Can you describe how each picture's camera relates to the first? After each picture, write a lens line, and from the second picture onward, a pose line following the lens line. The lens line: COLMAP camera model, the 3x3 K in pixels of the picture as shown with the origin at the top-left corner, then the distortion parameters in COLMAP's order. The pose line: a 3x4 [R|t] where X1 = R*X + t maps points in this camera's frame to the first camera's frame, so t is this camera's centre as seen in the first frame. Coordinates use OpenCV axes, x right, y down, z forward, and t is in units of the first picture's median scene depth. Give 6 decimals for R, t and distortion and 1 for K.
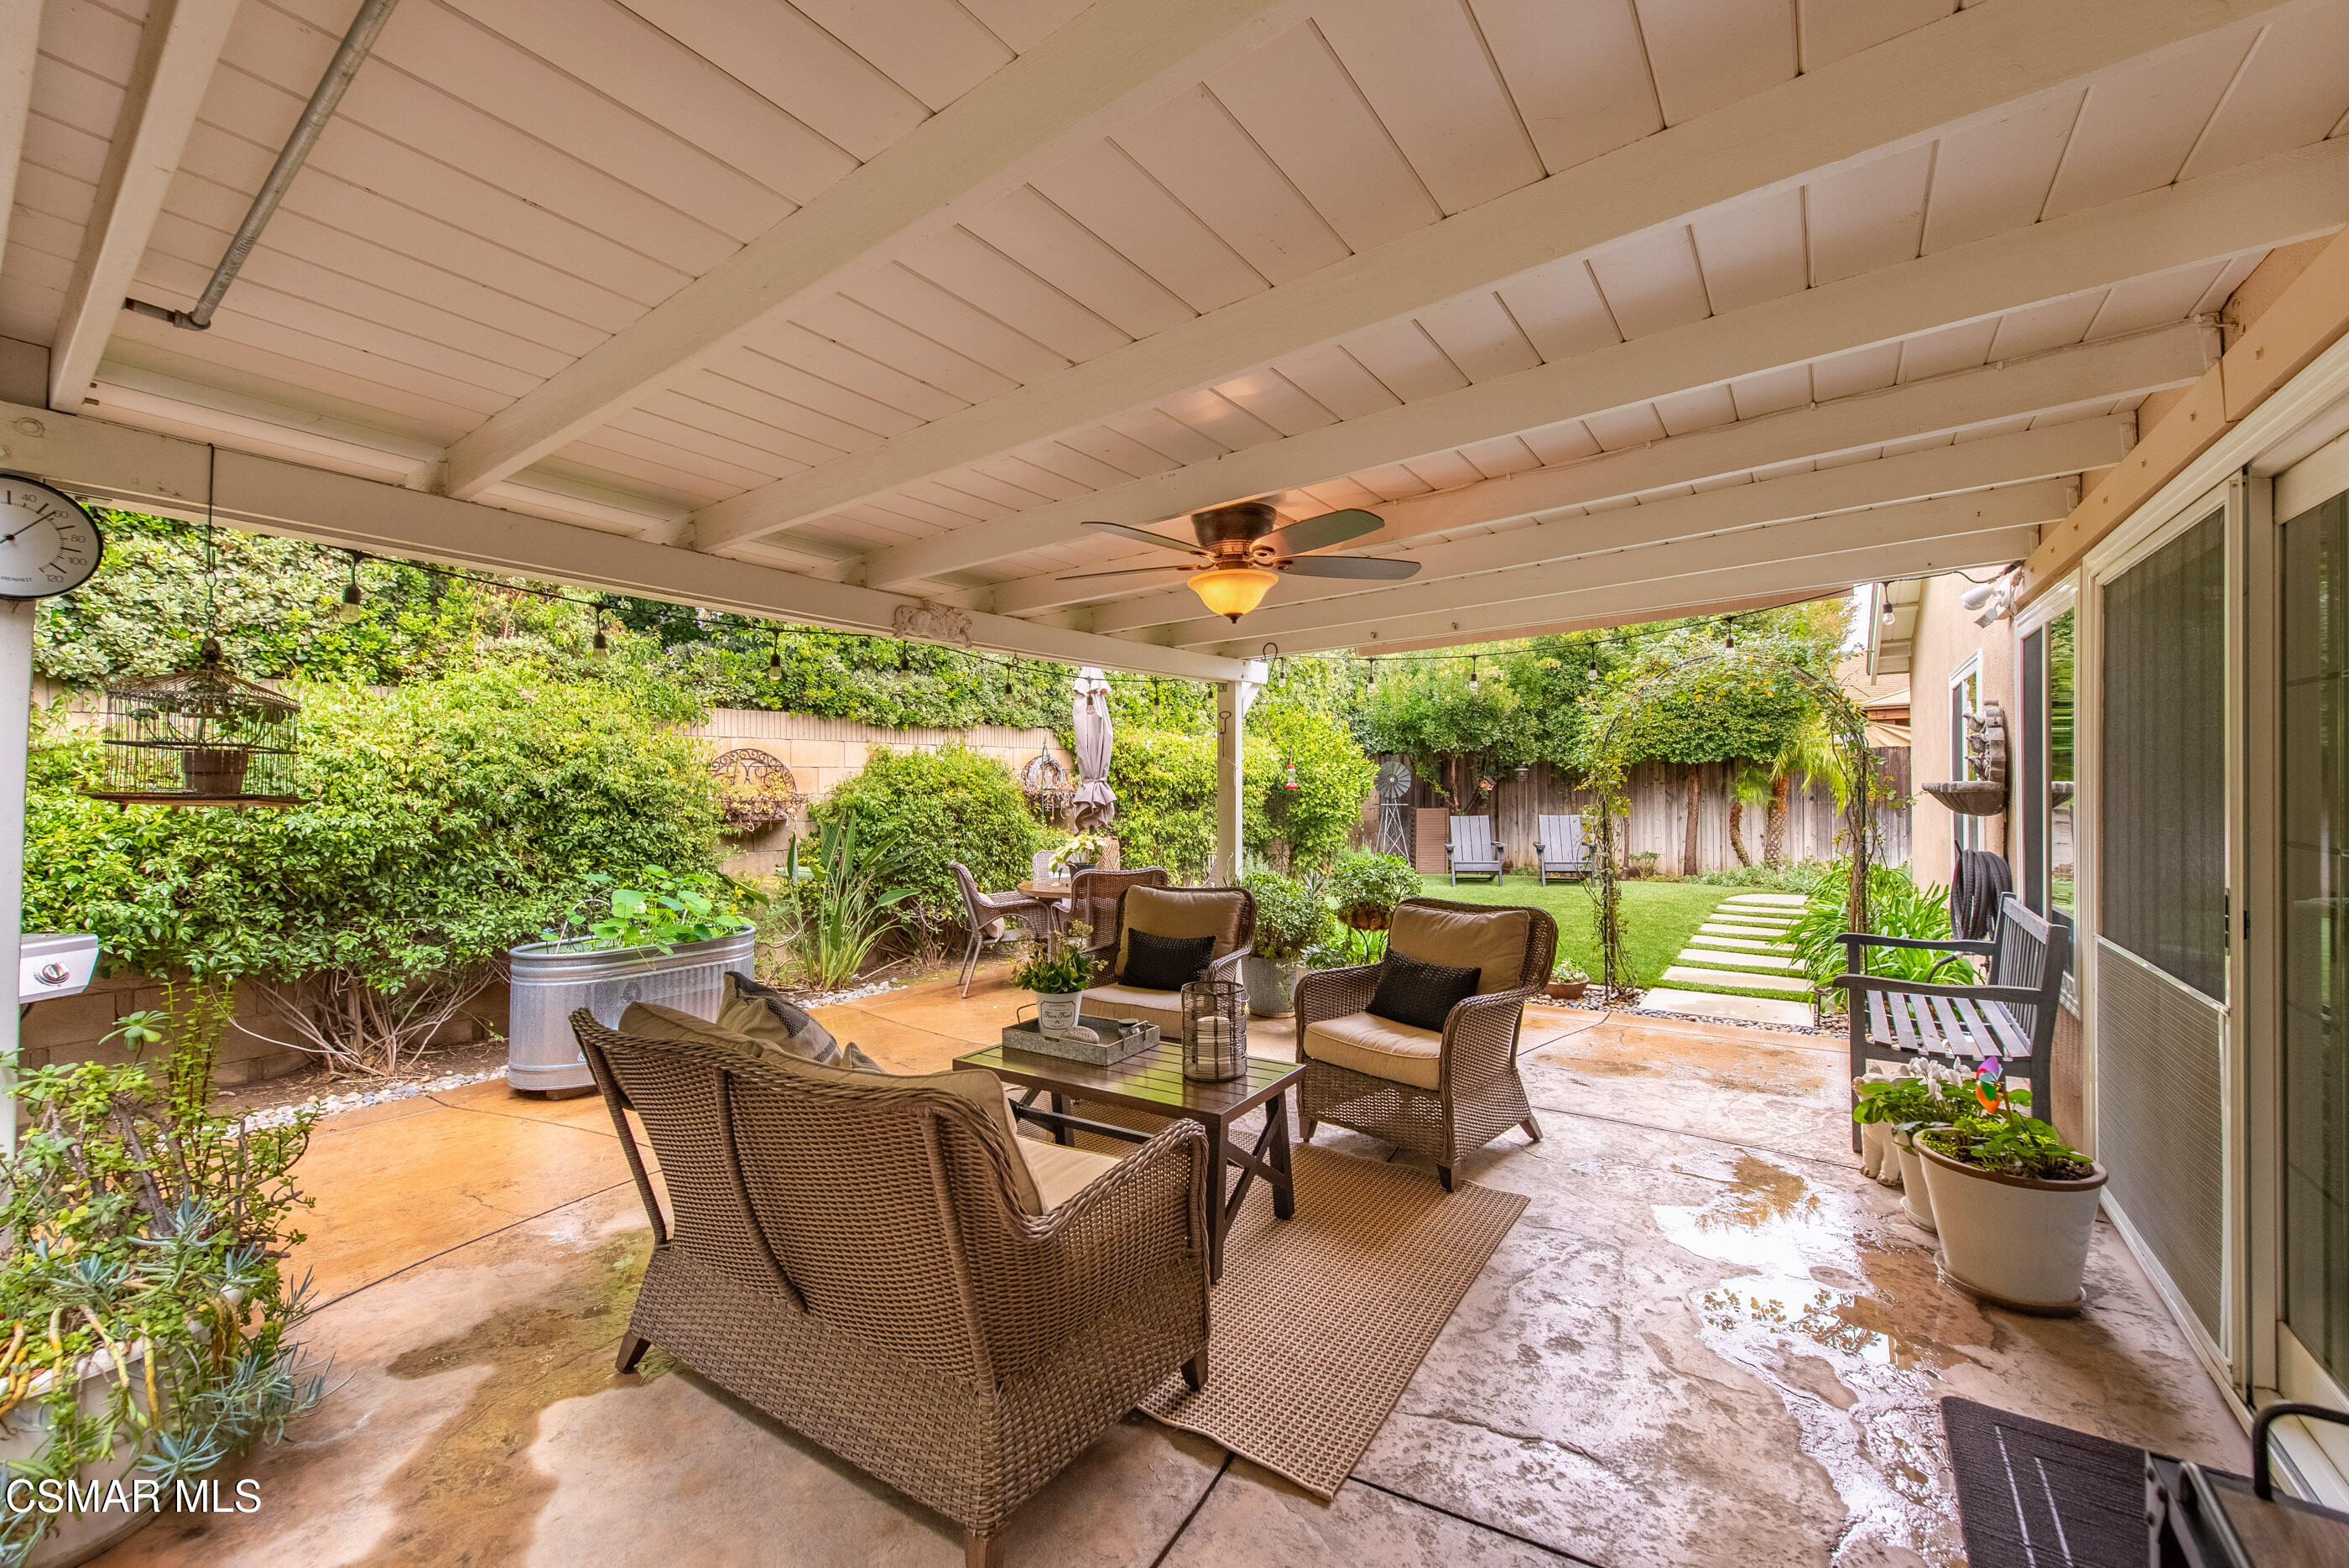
lens RADIAL K [[935.7, 0, 1160.3], [0, 935.7, 780.6], [0, 0, 1]] dist [0.001924, 0.000057]
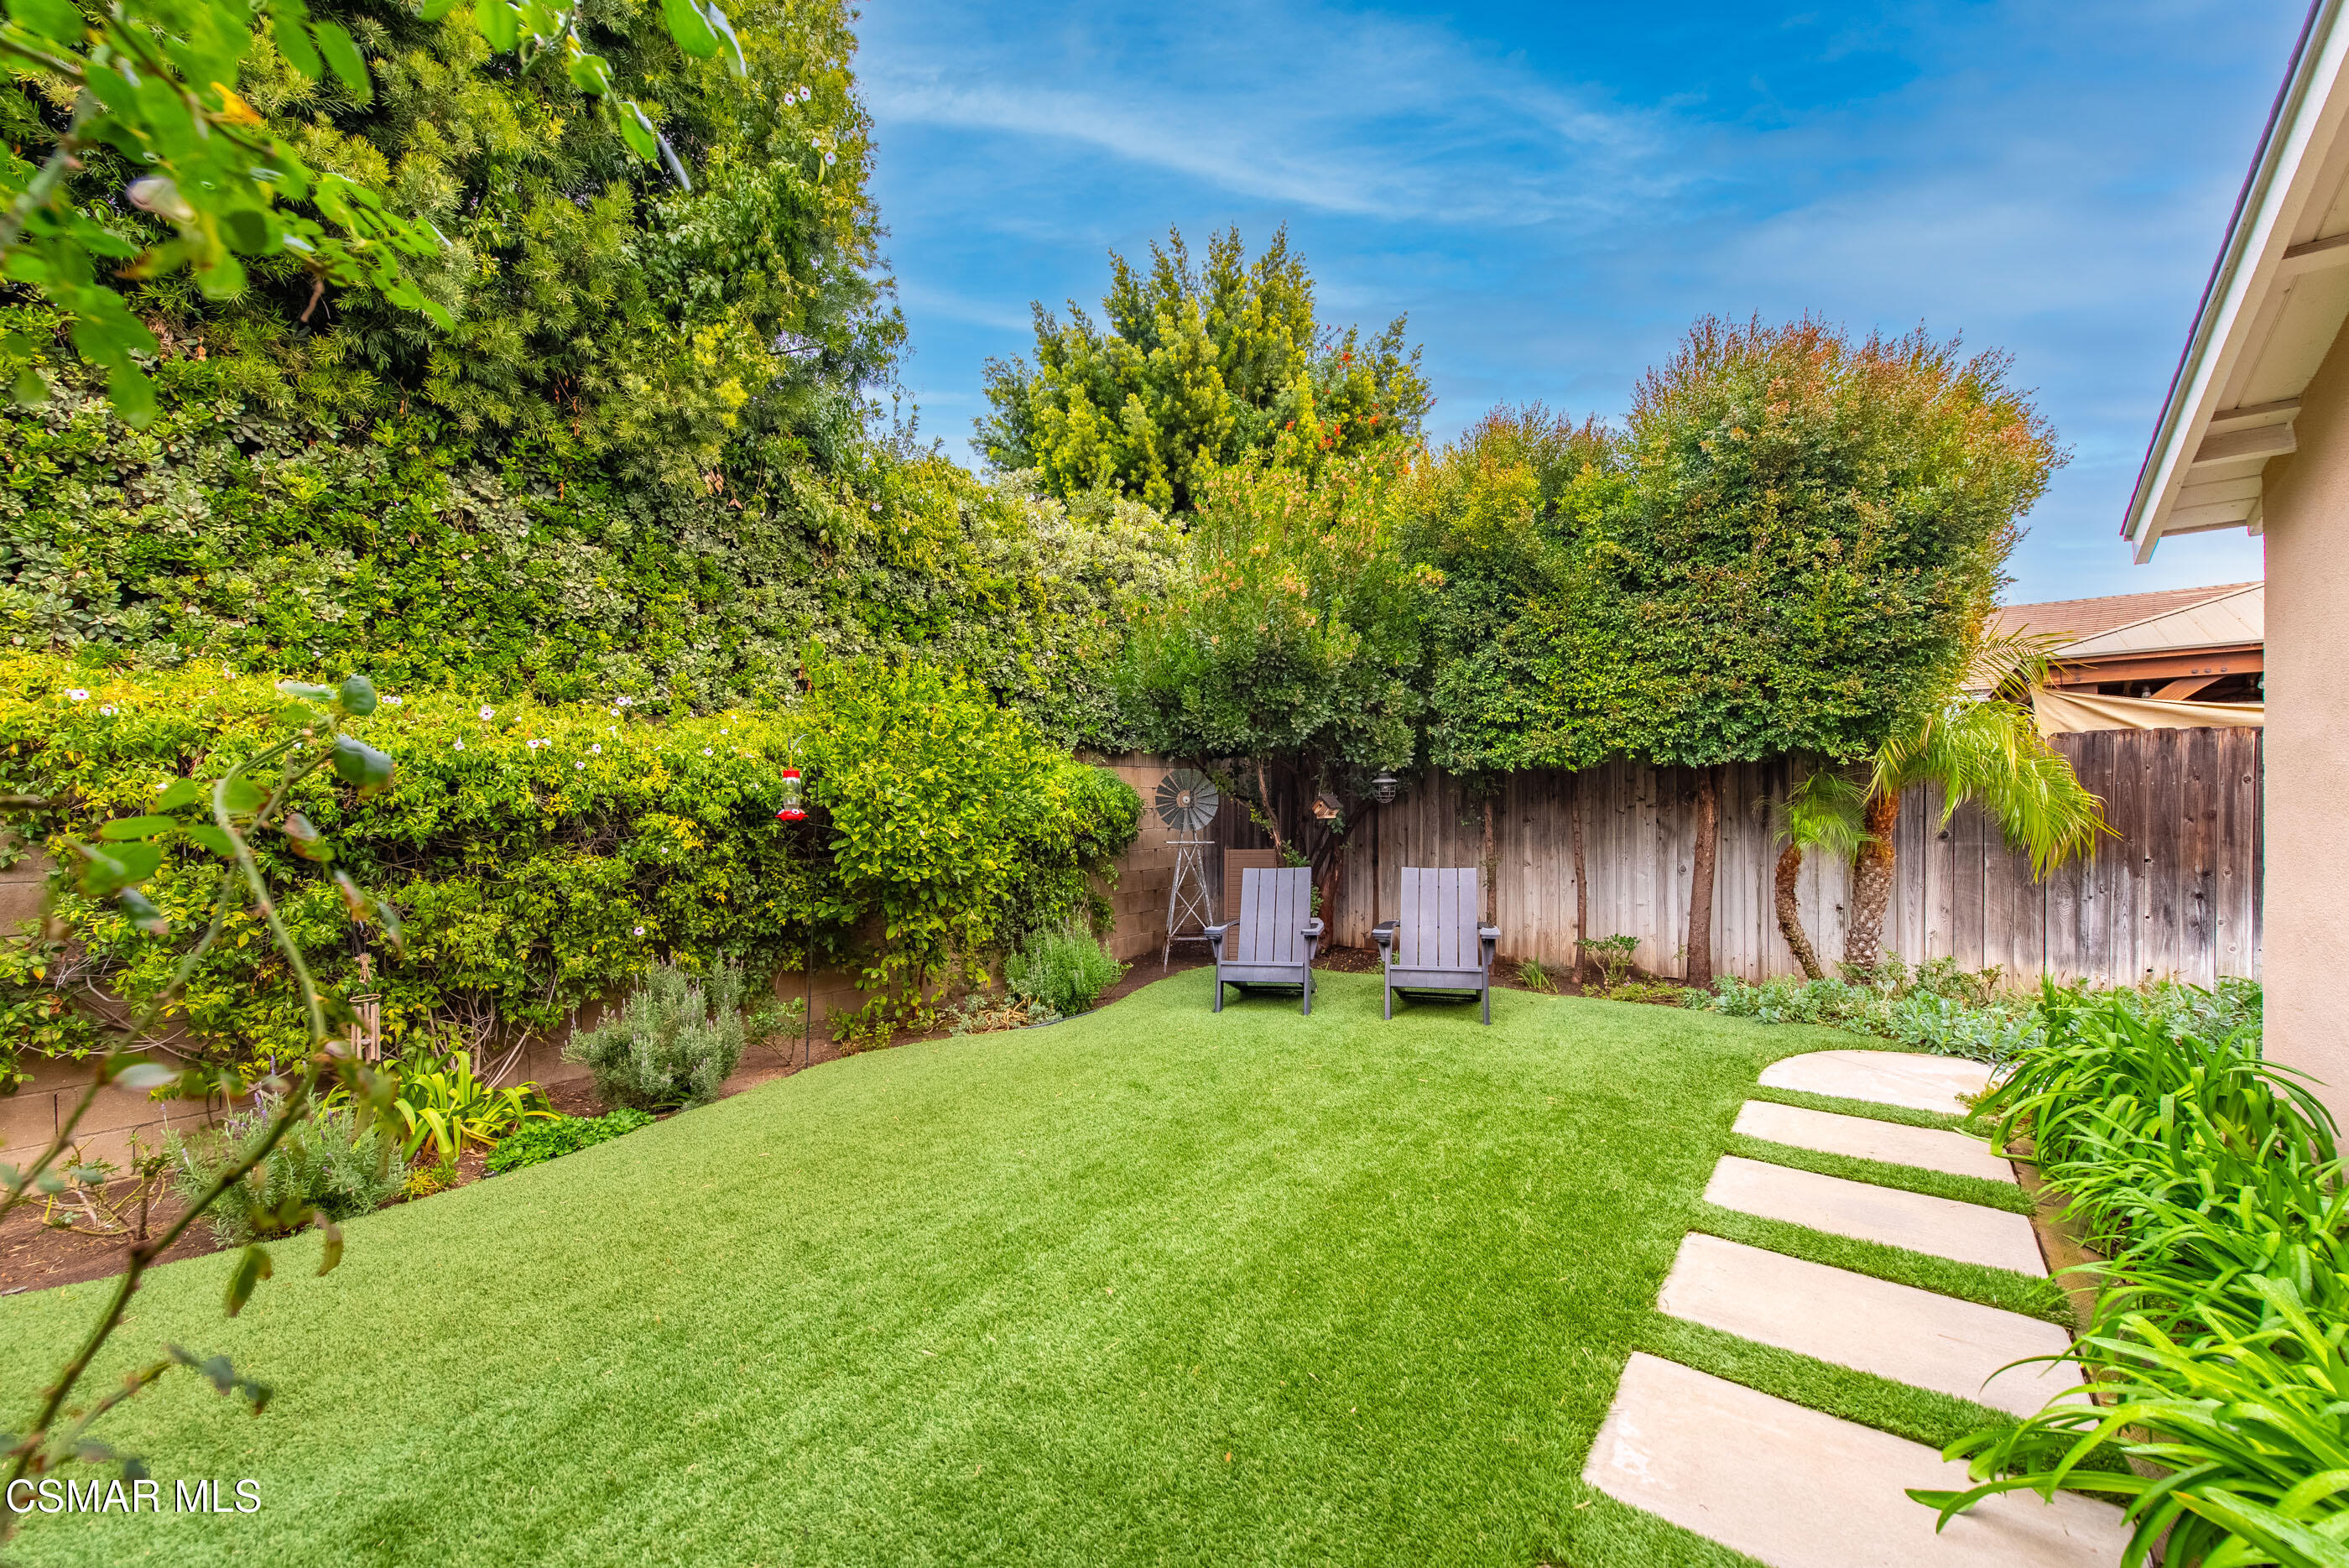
lens RADIAL K [[936.4, 0, 1176.5], [0, 936.4, 814.4], [0, 0, 1]] dist [0.007026, 0.000081]
pose [[0.999613, -0.000859, -0.027807, 0.301014], [0.001305, 0.999871, 0.016039, -0.001417], [0.027789, -0.016069, 0.999485, 0.488322]]
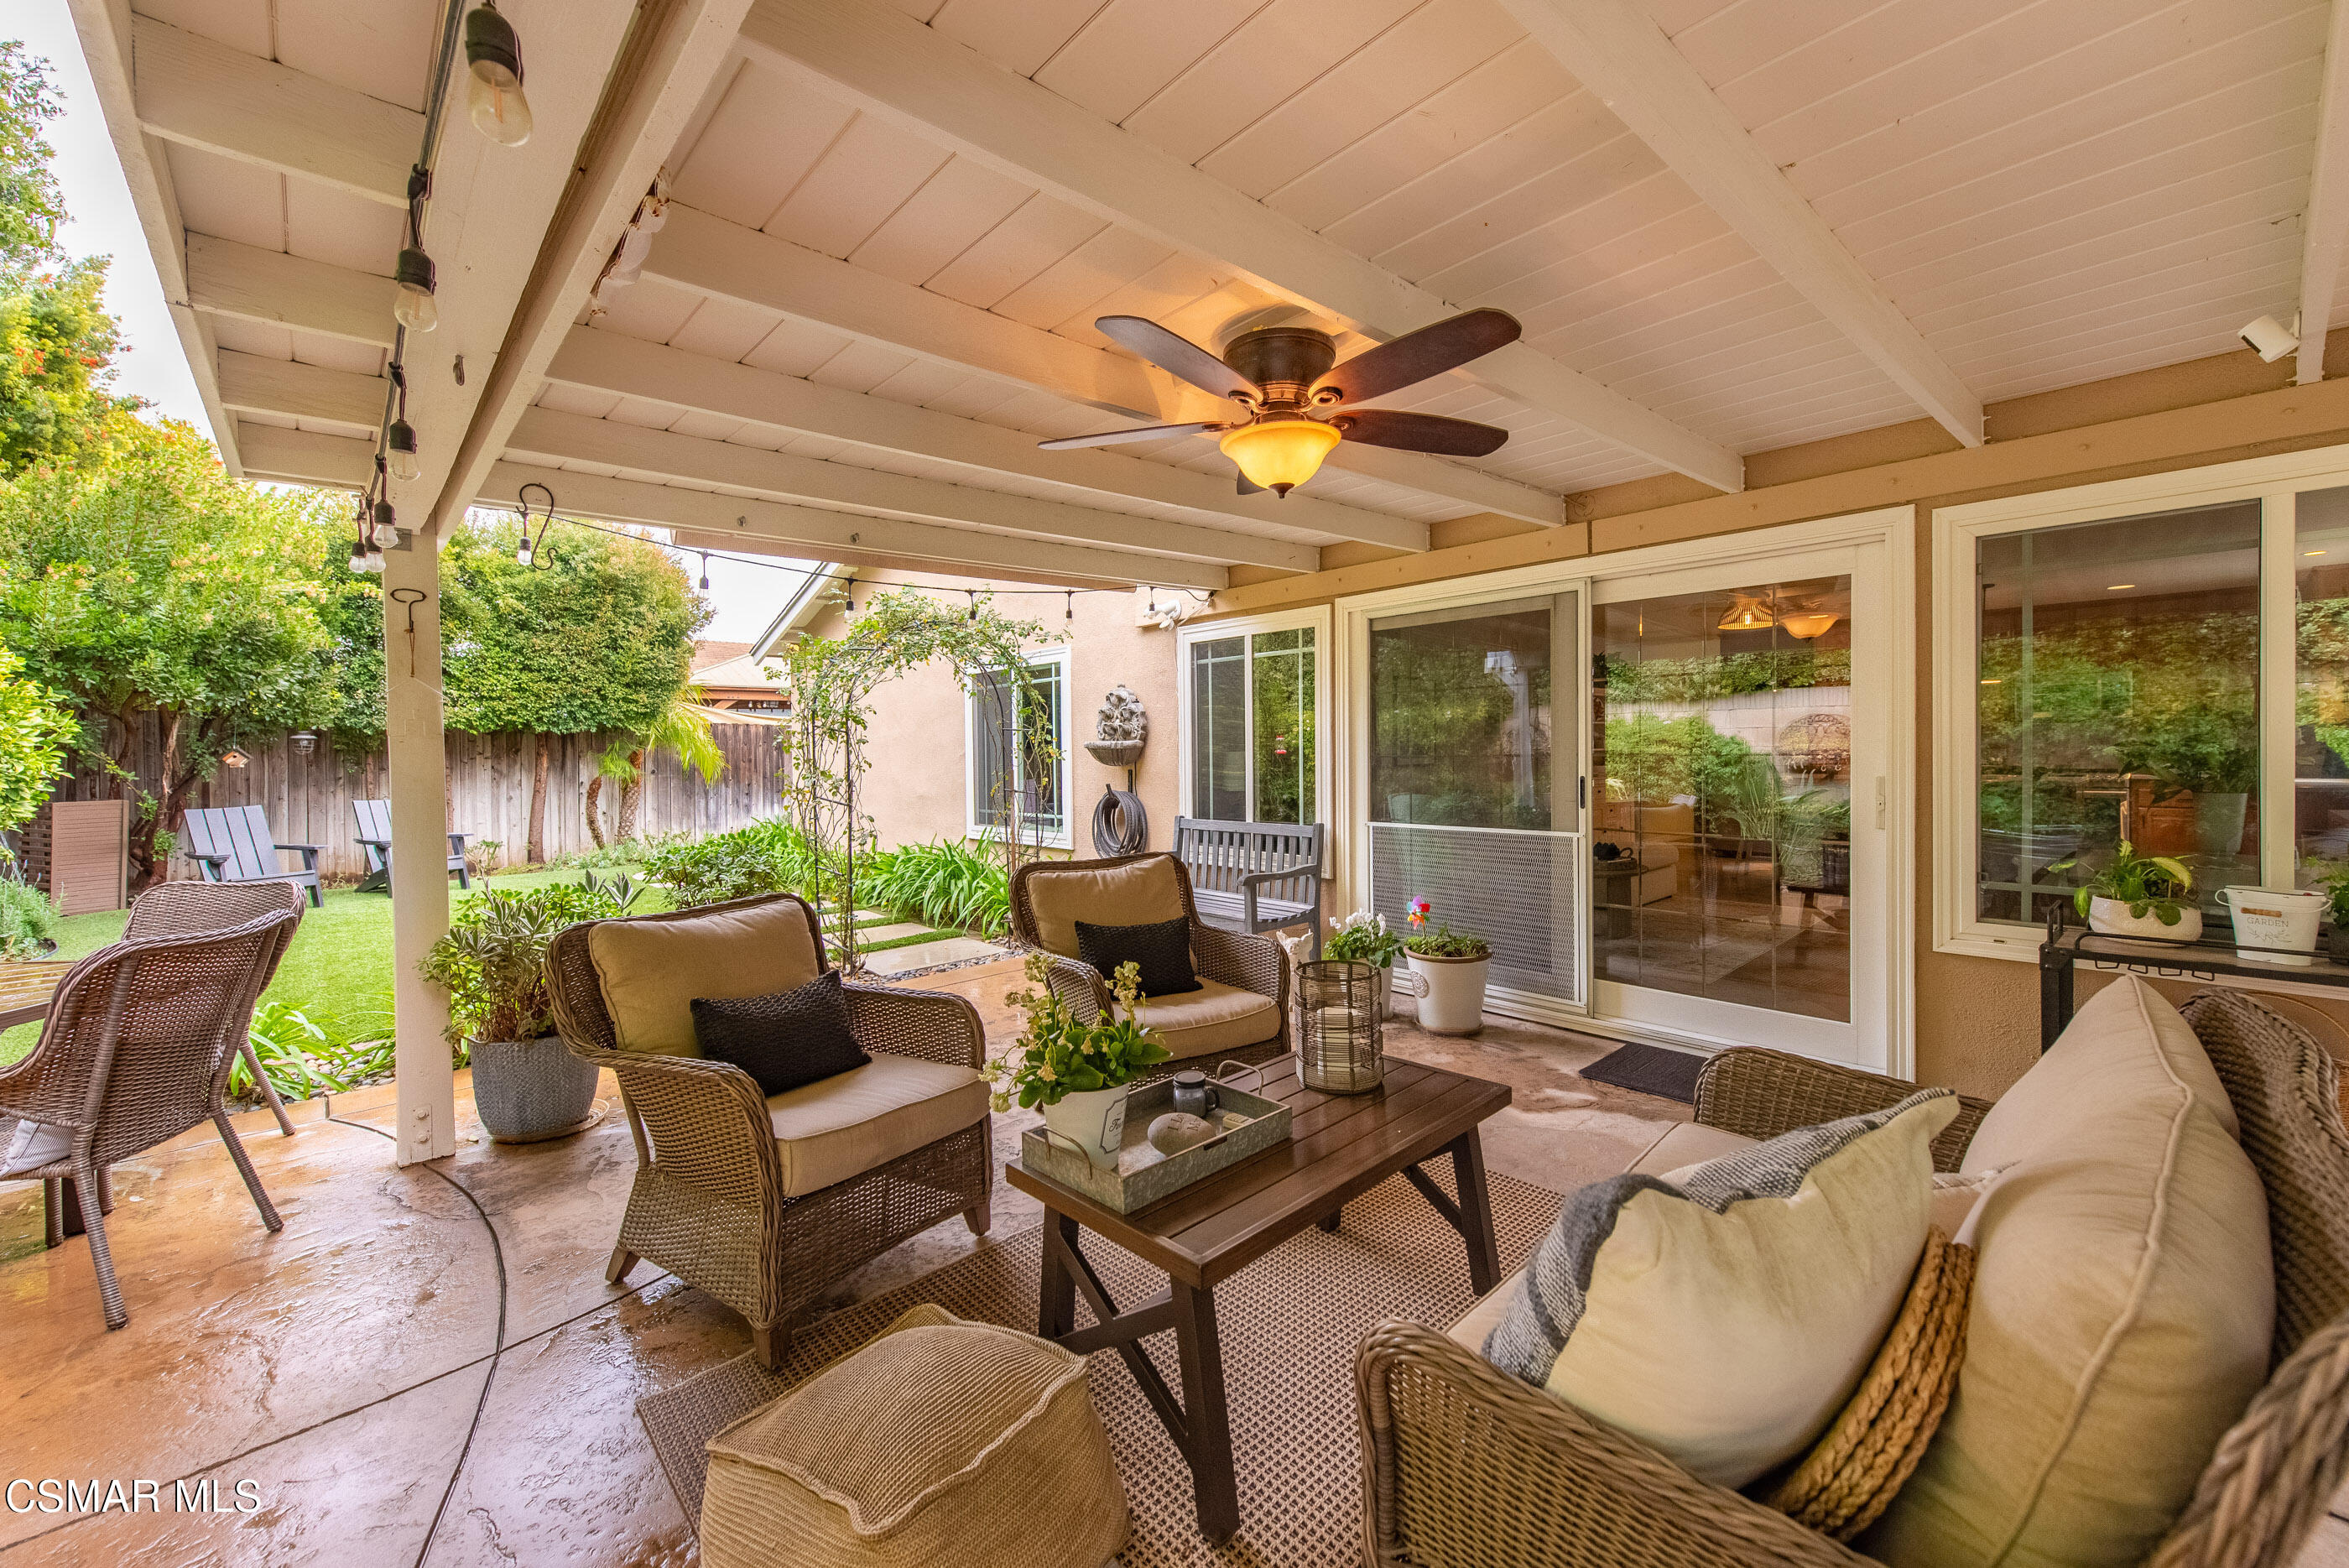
lens RADIAL K [[932.4, 0, 1178.2], [0, 932.4, 773.4], [0, 0, 1]] dist [0.013965, -0.004323]
pose [[0.206140, -0.014109, 0.978421, -0.169300], [0.005529, 0.999897, 0.013254, 0.009992], [-0.978507, 0.002678, 0.206196, 0.246628]]
